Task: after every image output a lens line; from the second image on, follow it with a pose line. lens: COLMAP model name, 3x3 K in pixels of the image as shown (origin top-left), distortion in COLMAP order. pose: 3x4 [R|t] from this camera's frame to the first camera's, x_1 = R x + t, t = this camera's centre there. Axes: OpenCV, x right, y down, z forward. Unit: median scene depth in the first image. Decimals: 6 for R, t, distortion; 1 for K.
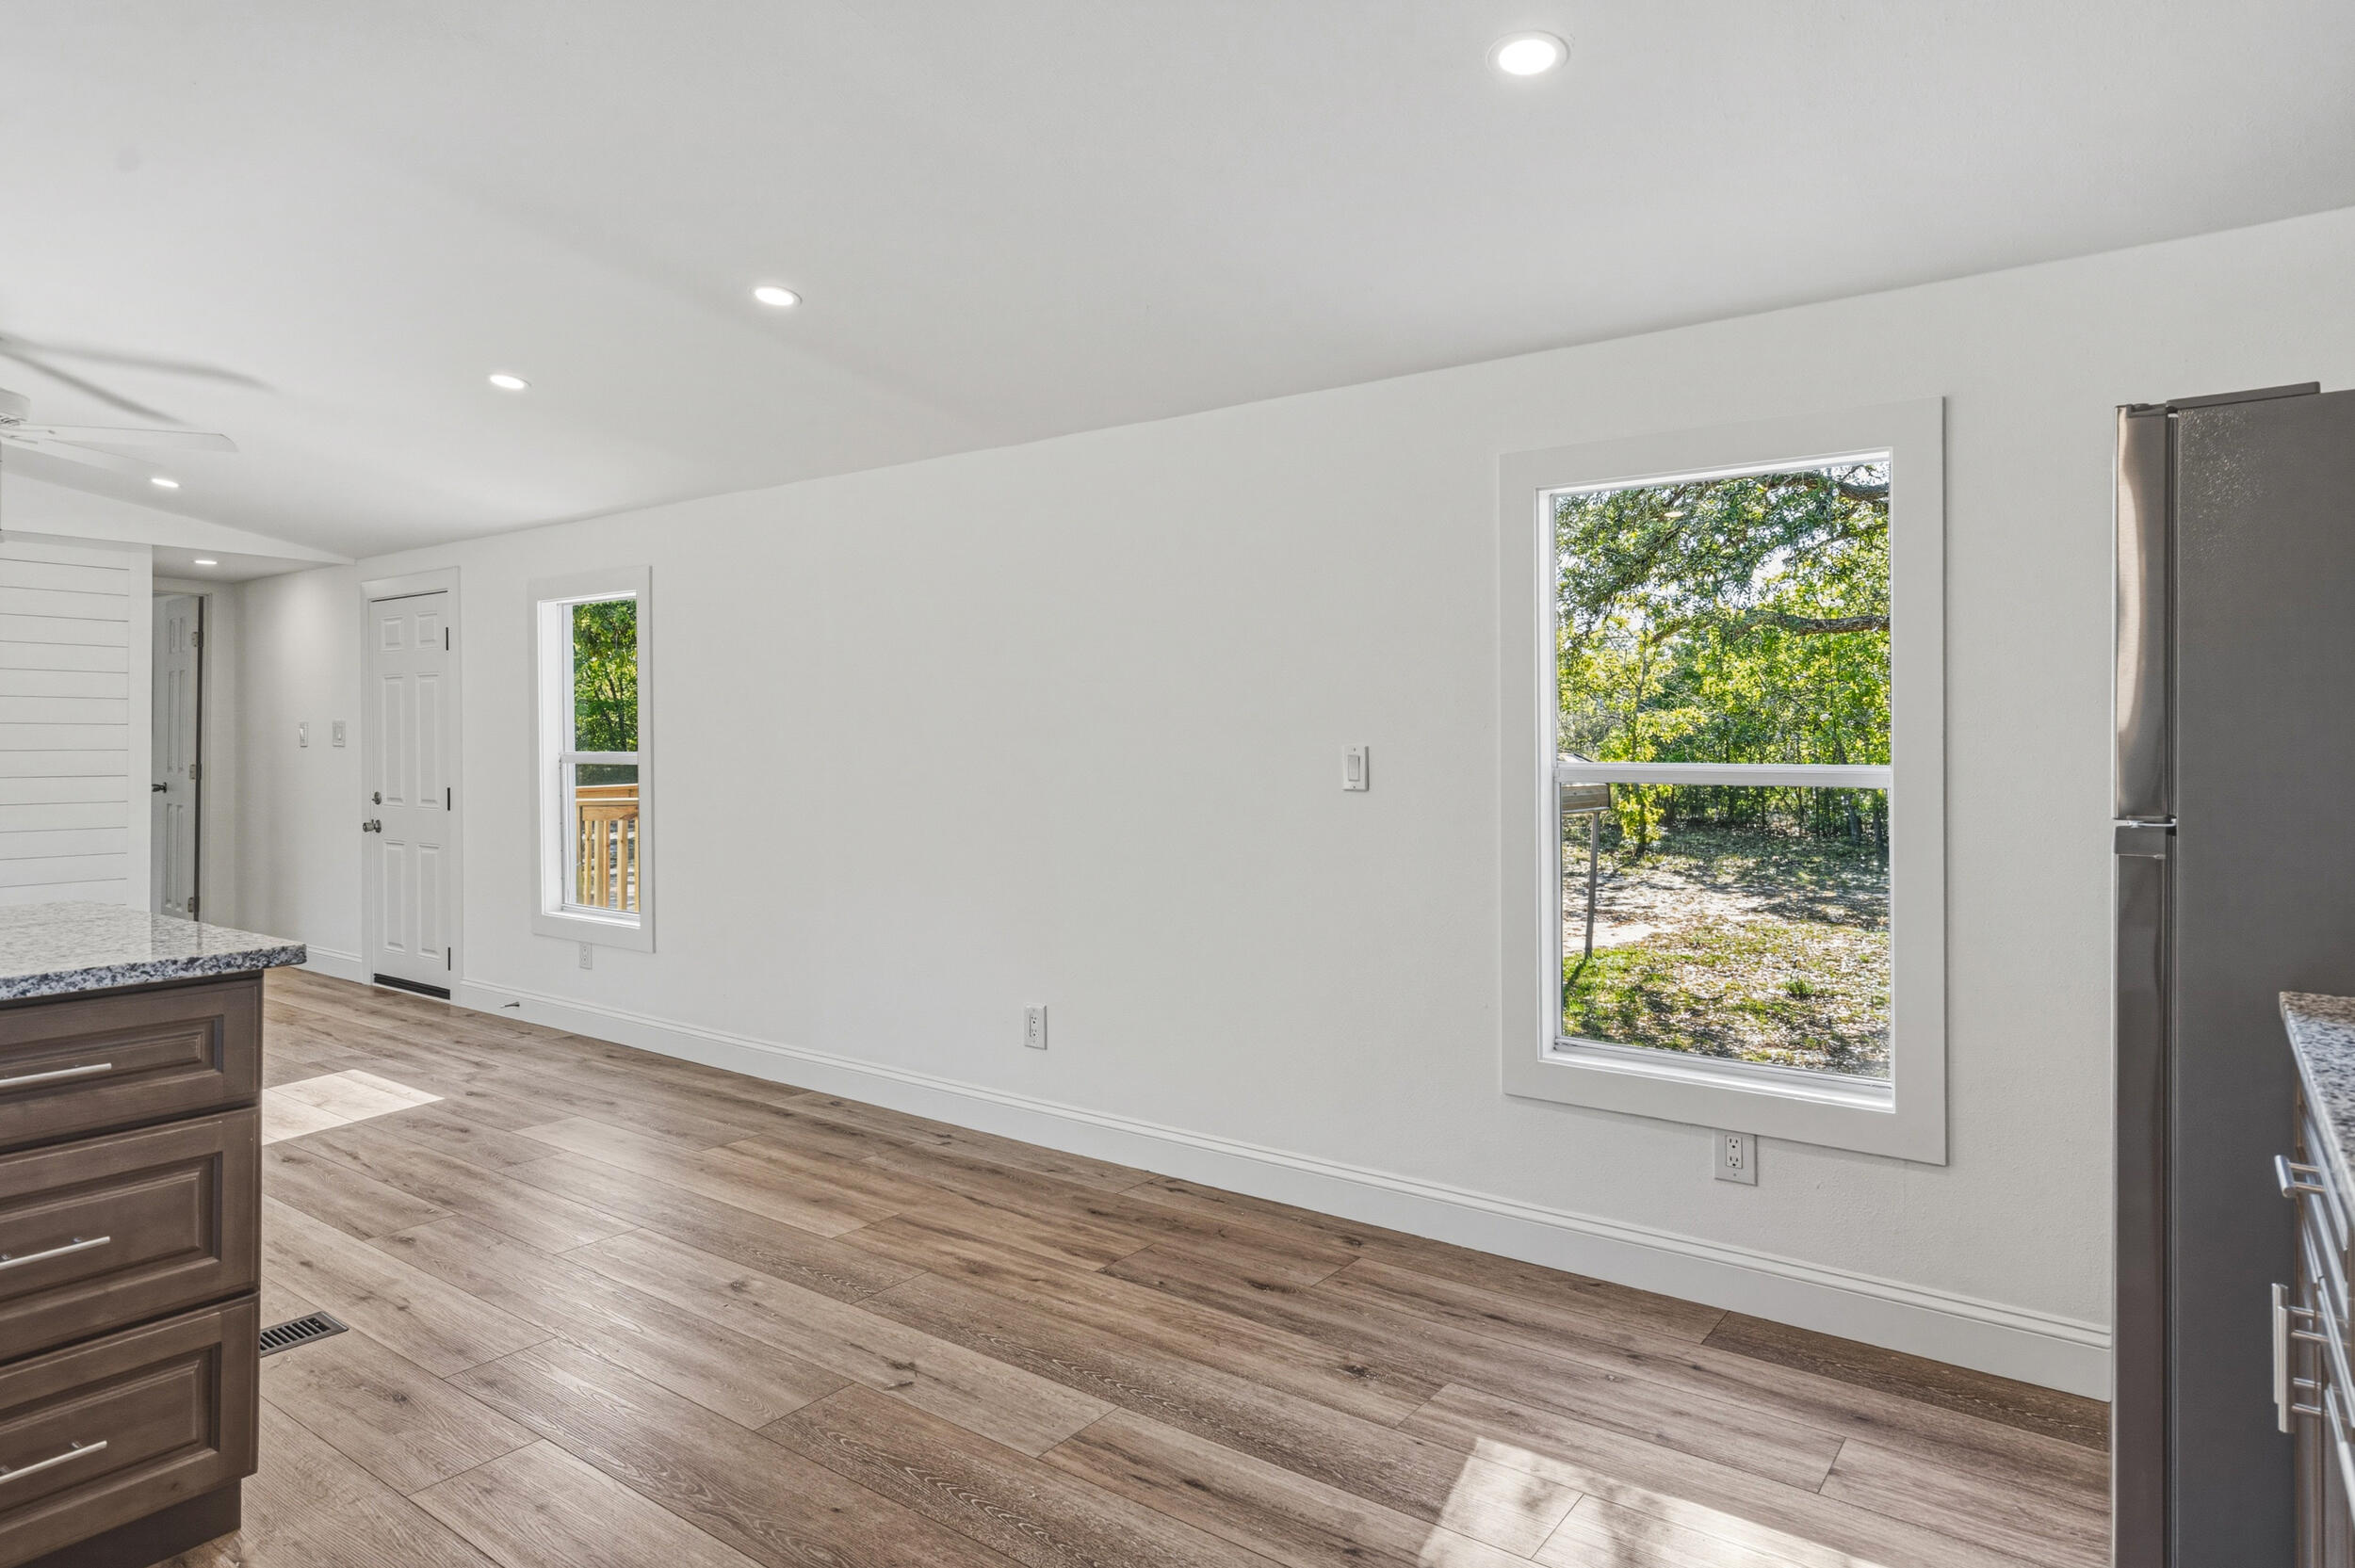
lens RADIAL K [[1333.8, 0, 1168.5], [0, 1333.8, 738.6], [0, 0, 1]] dist [0.004309, 0.001586]
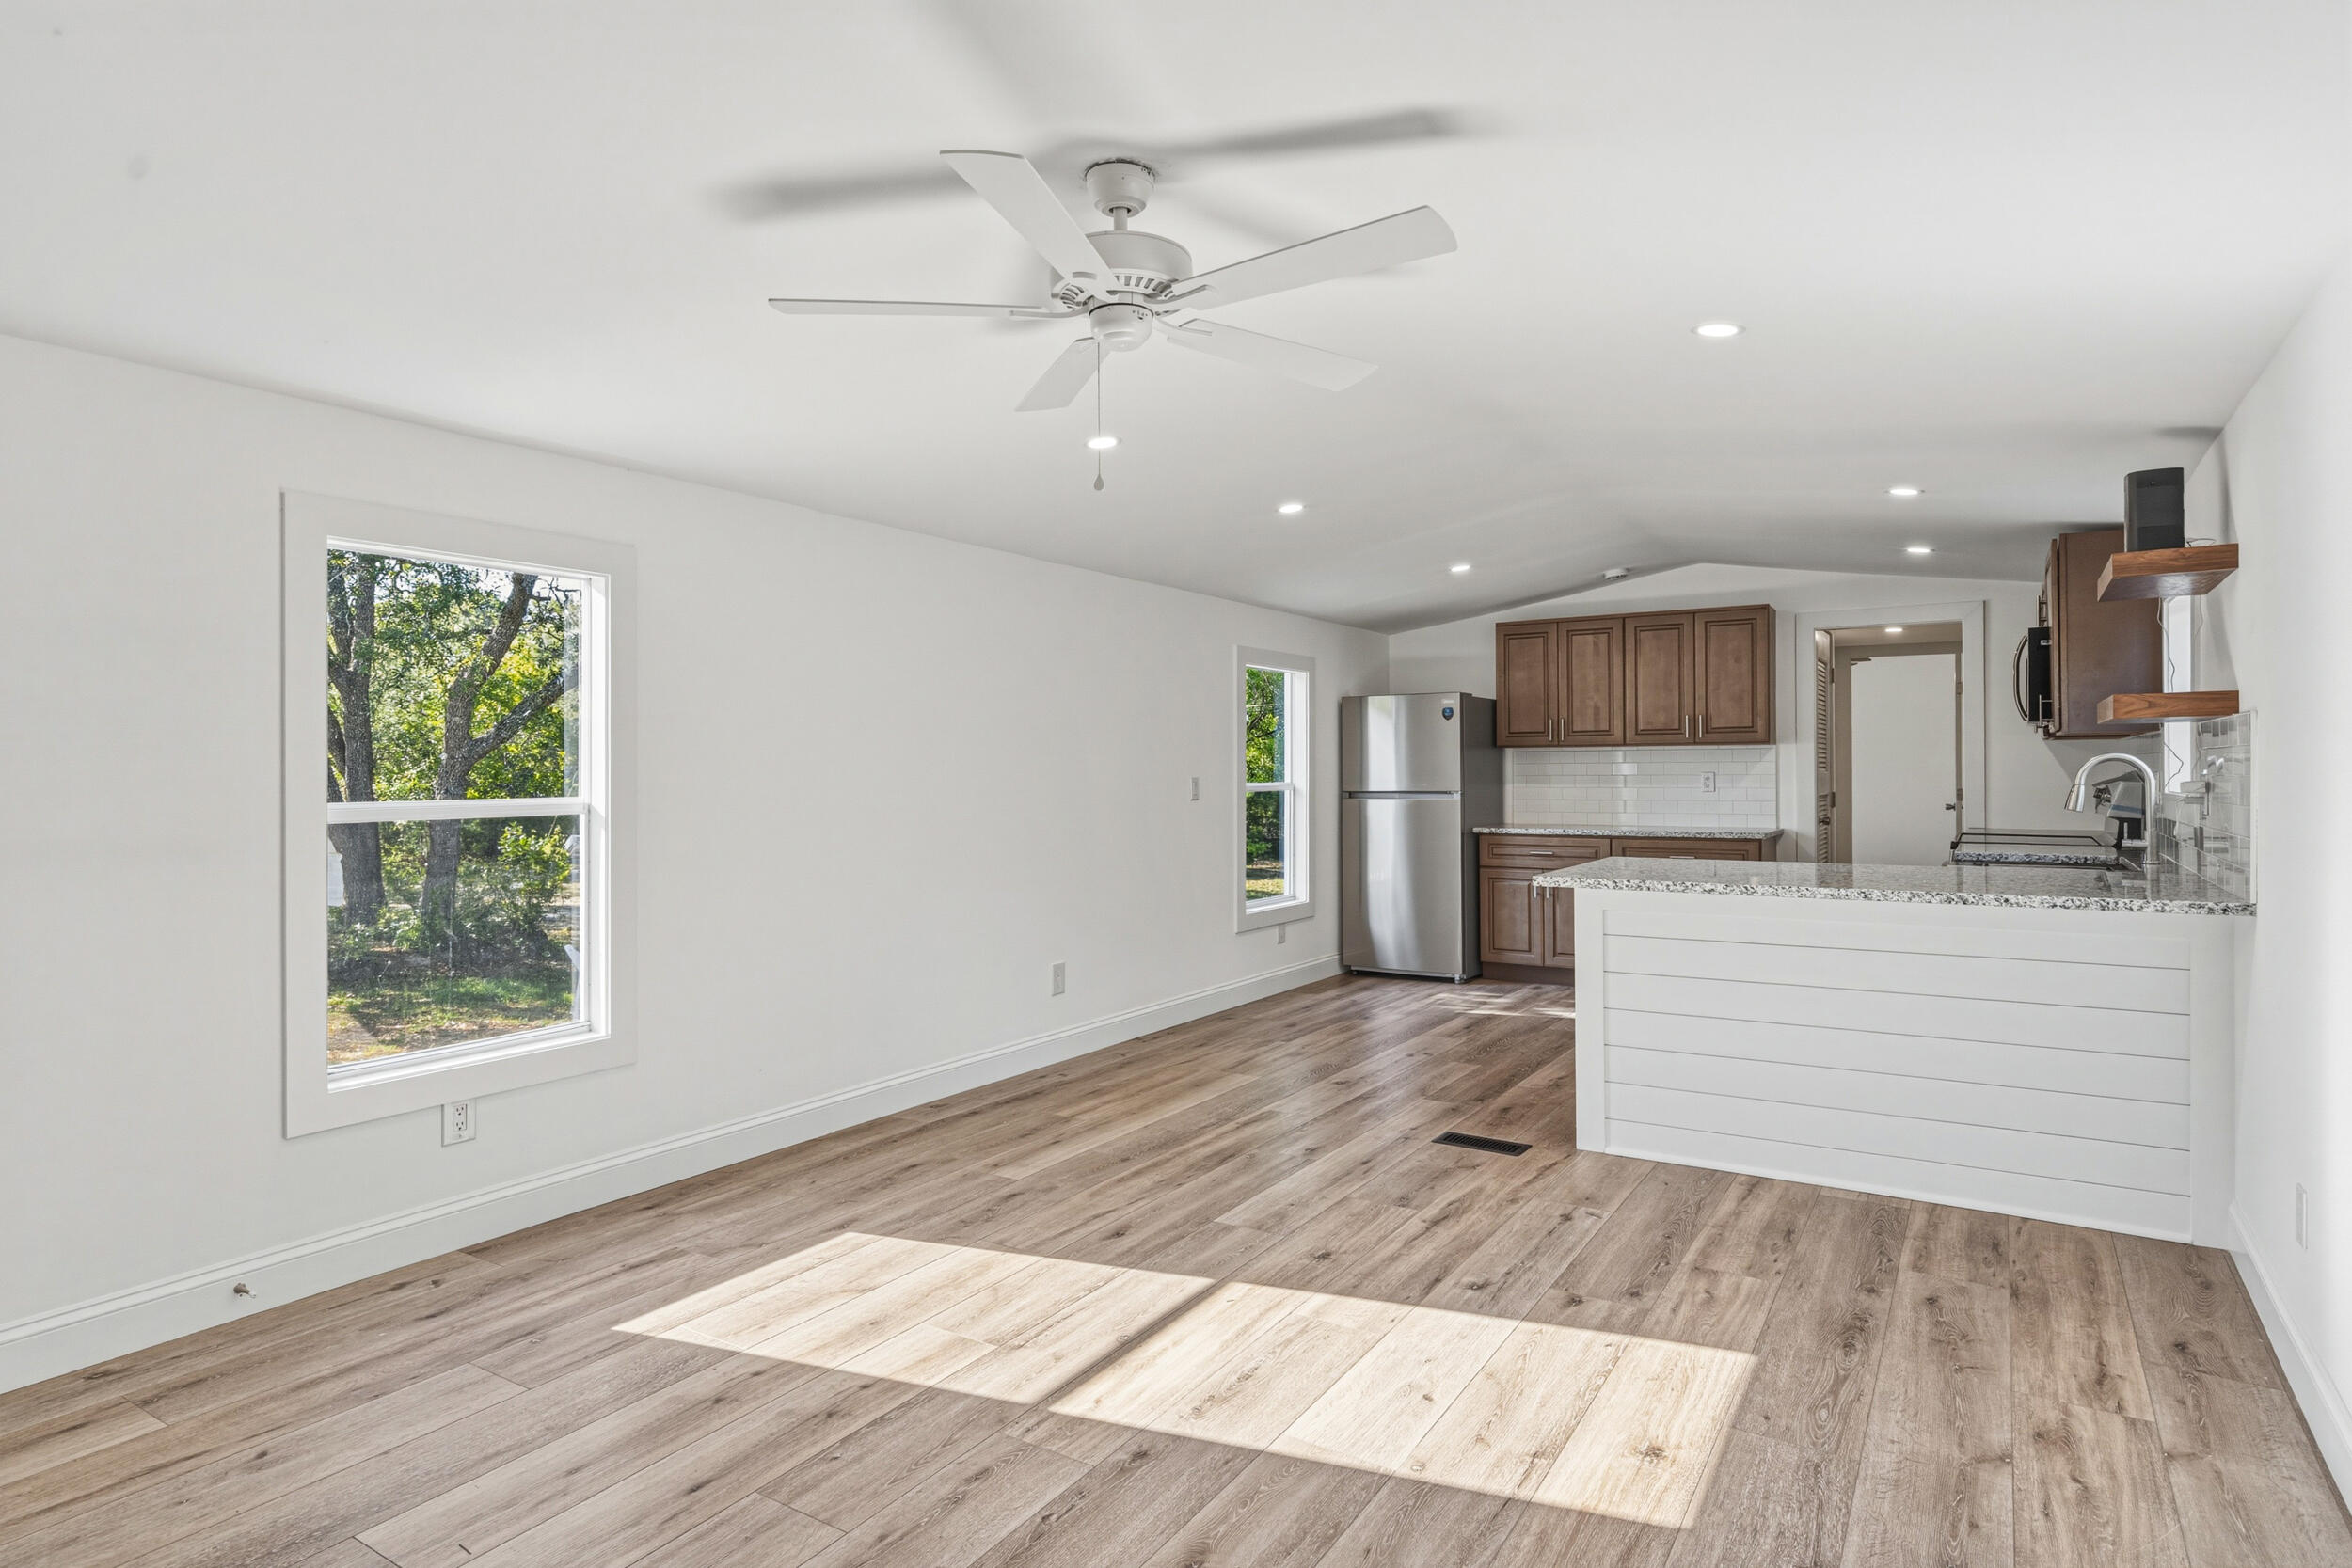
lens RADIAL K [[1289.4, 0, 1168.7], [0, 1289.4, 766.1], [0, 0, 1]] dist [-0.000087, 0.005458]
pose [[-0.059114, 0.002324, 0.998249, -1.856411], [0.001720, 0.999996, -0.002227, -0.007159], [-0.998250, 0.001585, -0.059117, 1.219799]]
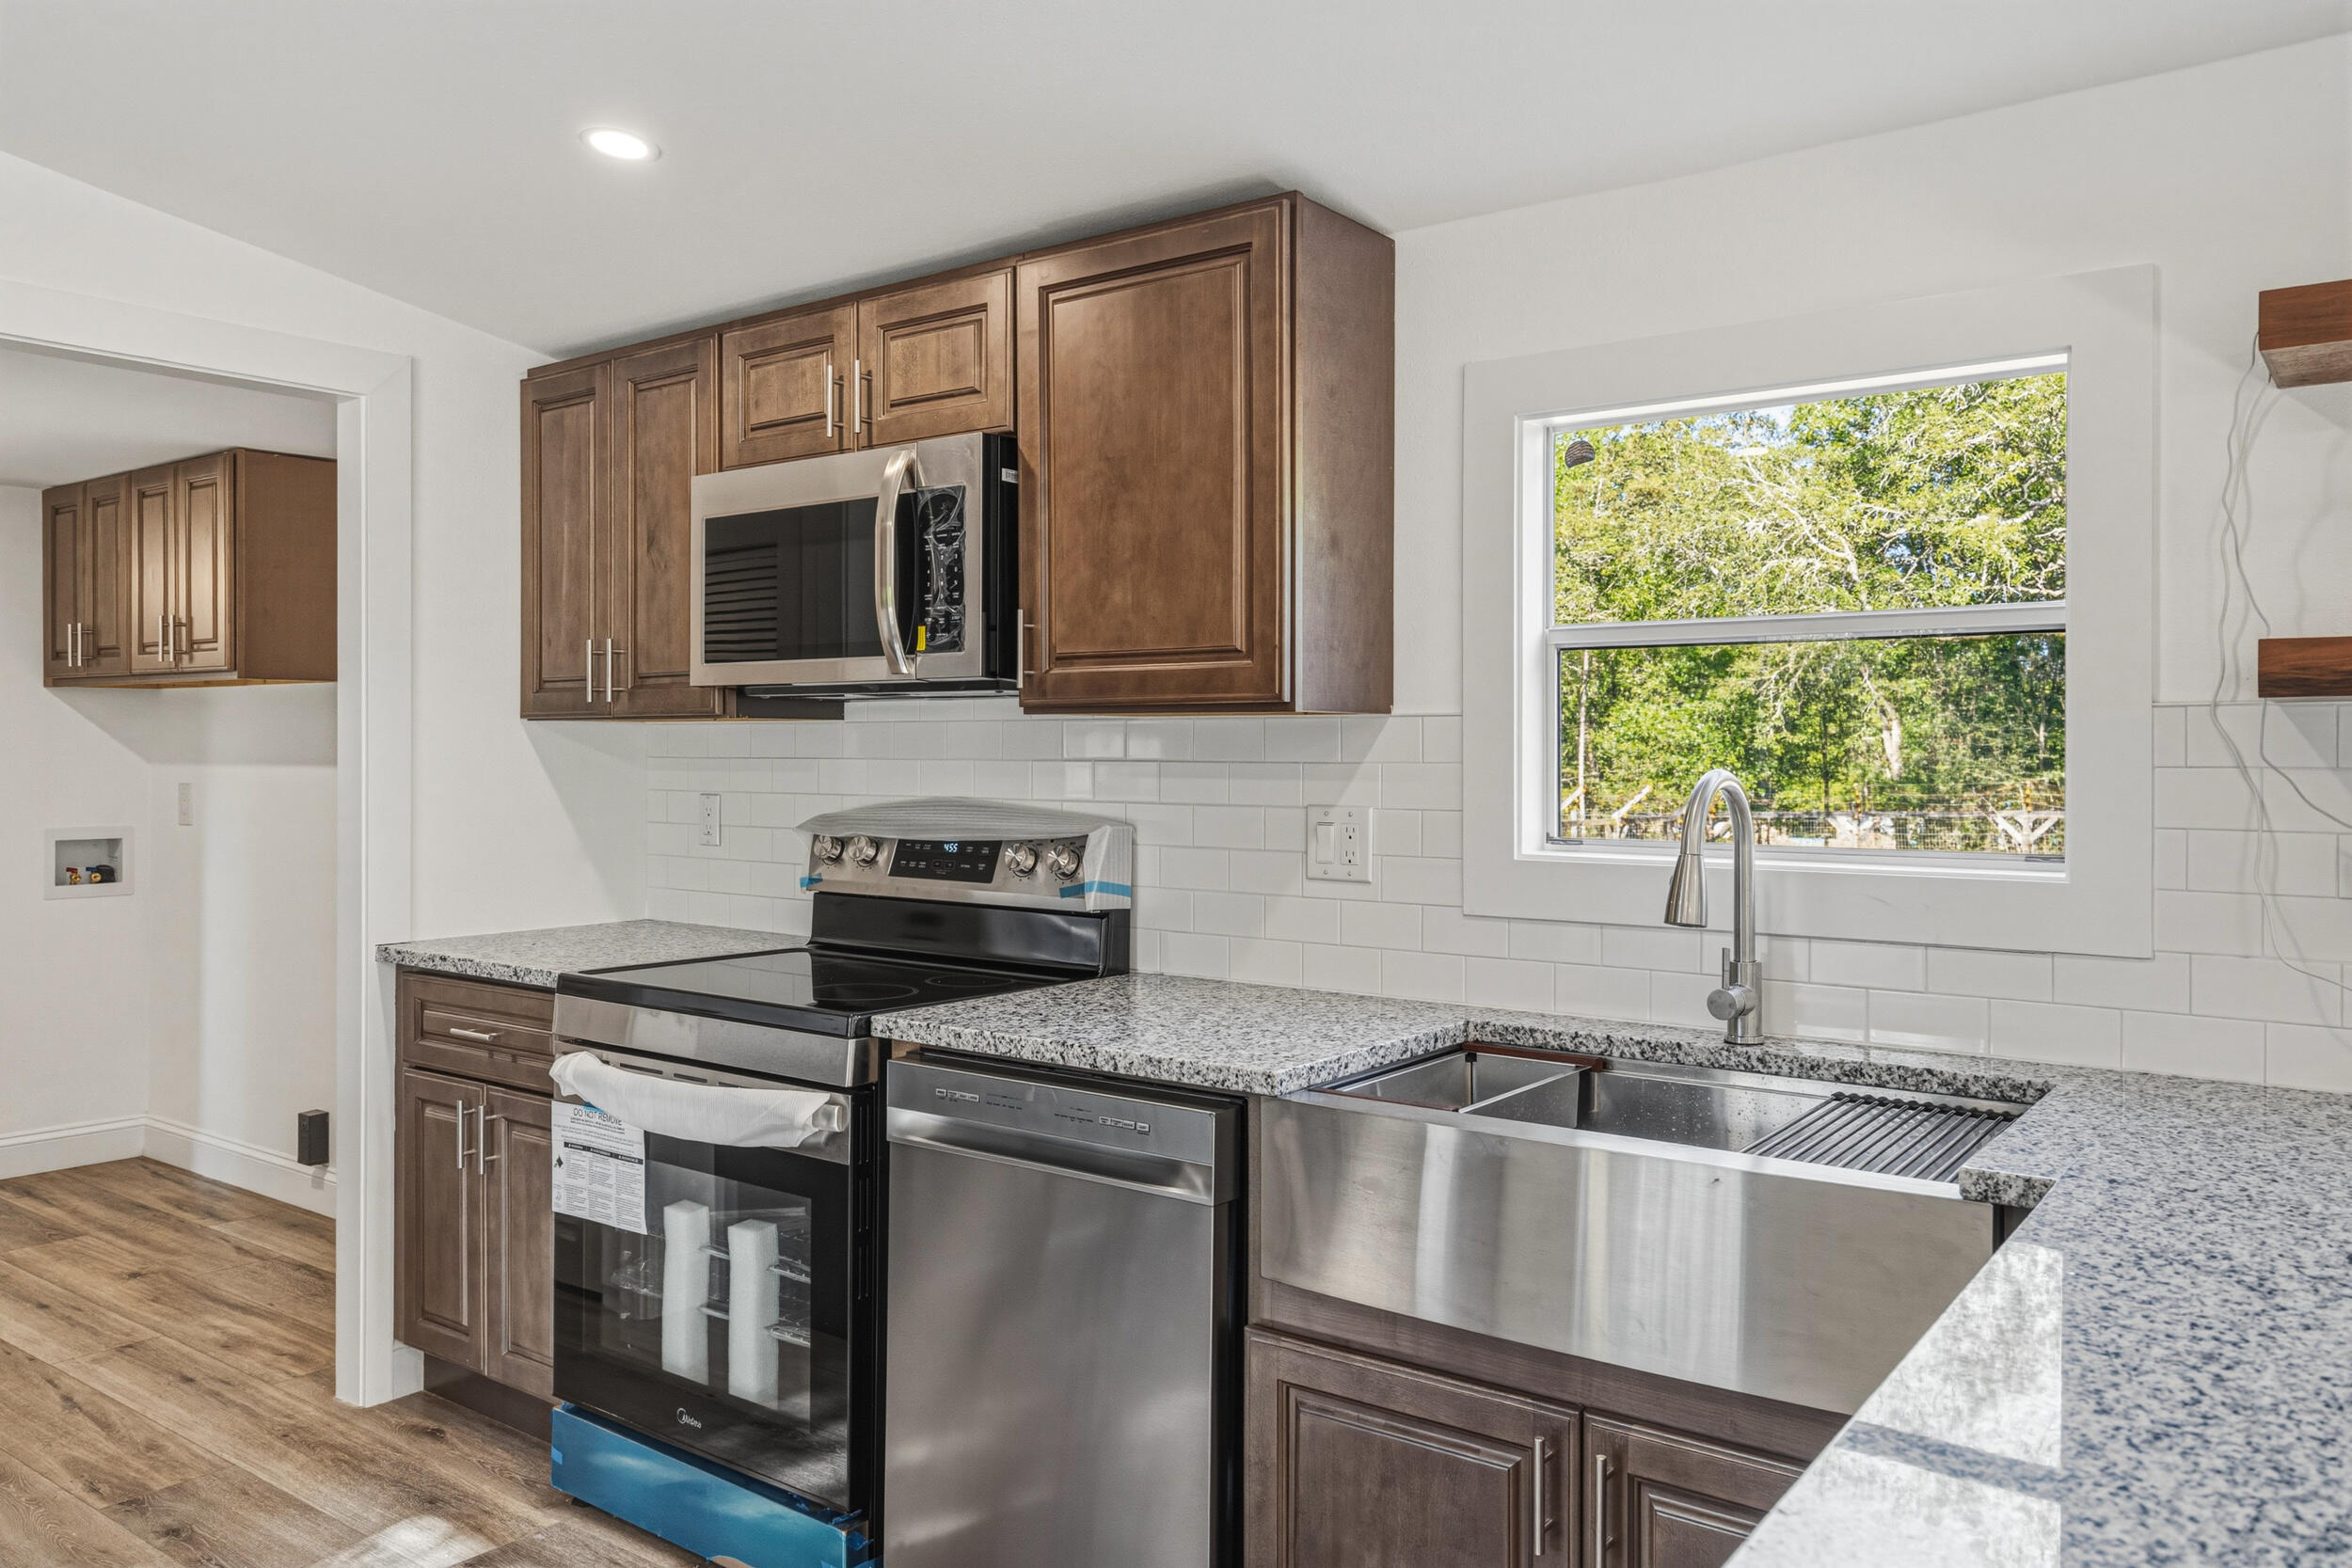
lens RADIAL K [[1688.8, 0, 1162.0], [0, 1688.8, 759.0], [0, 0, 1]] dist [0.013739, -0.004144]
pose [[-0.999902, -0.003257, 0.013604, -0.345407], [-0.003246, 0.999994, 0.000834, -0.026974], [-0.013607, 0.000790, -0.999907, 0.842145]]
